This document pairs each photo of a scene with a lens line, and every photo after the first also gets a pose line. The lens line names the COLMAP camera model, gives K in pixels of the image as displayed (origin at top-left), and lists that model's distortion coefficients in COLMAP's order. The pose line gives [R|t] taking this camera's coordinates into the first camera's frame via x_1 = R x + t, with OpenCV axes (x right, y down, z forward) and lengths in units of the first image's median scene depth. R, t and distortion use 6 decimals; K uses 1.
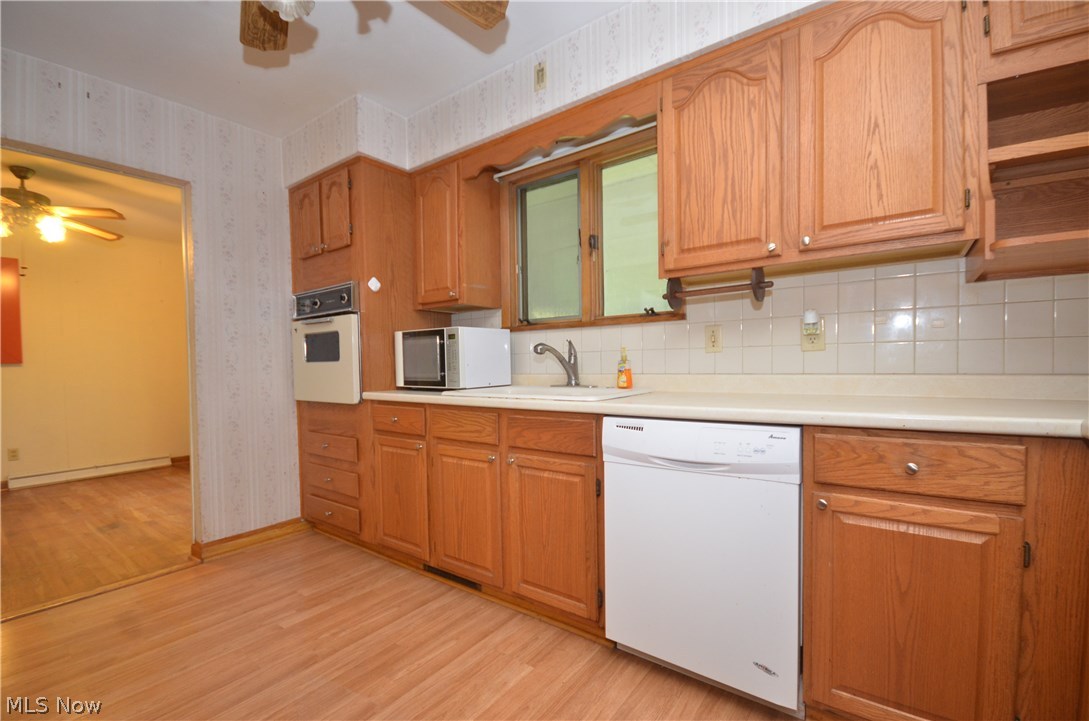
lens RADIAL K [[468.7, 0, 540.4], [0, 468.7, 378.7], [0, 0, 1]] dist [-0.011322, -0.000677]
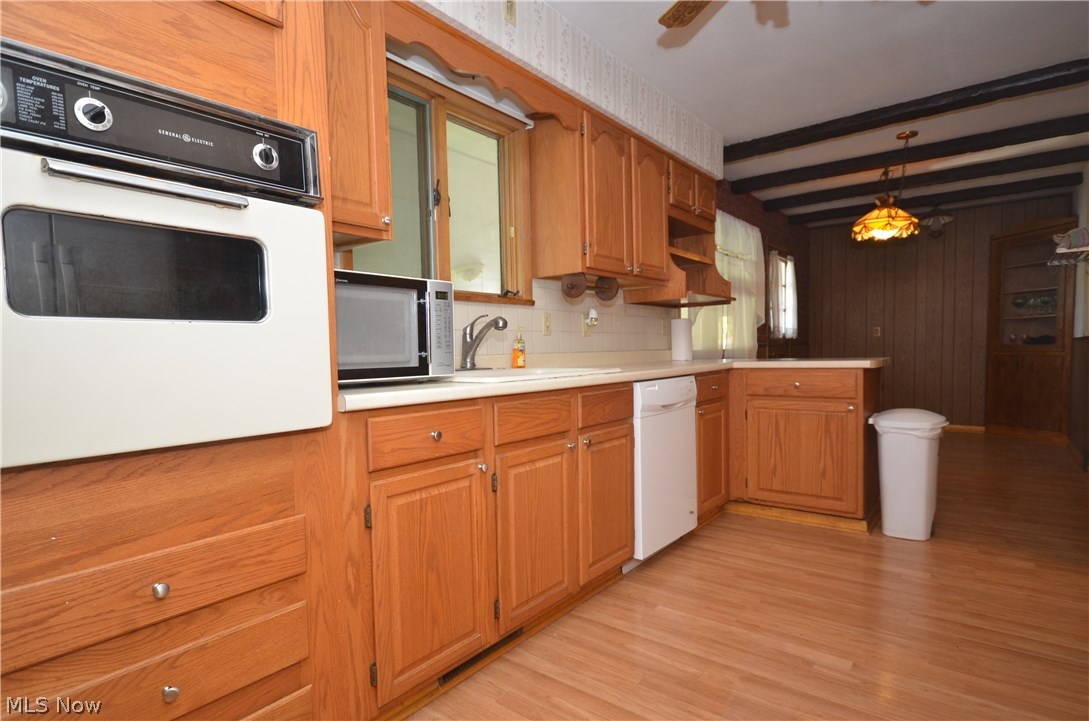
lens RADIAL K [[573.4, 0, 544.1], [0, 573.4, 379.8], [0, 0, 1]] dist [0.001339, 0.001068]
pose [[0.023376, -0.038365, 0.998990, -0.971199], [0.051232, 0.997996, 0.037128, 0.002984], [-0.998413, 0.050312, 0.025295, 0.844464]]
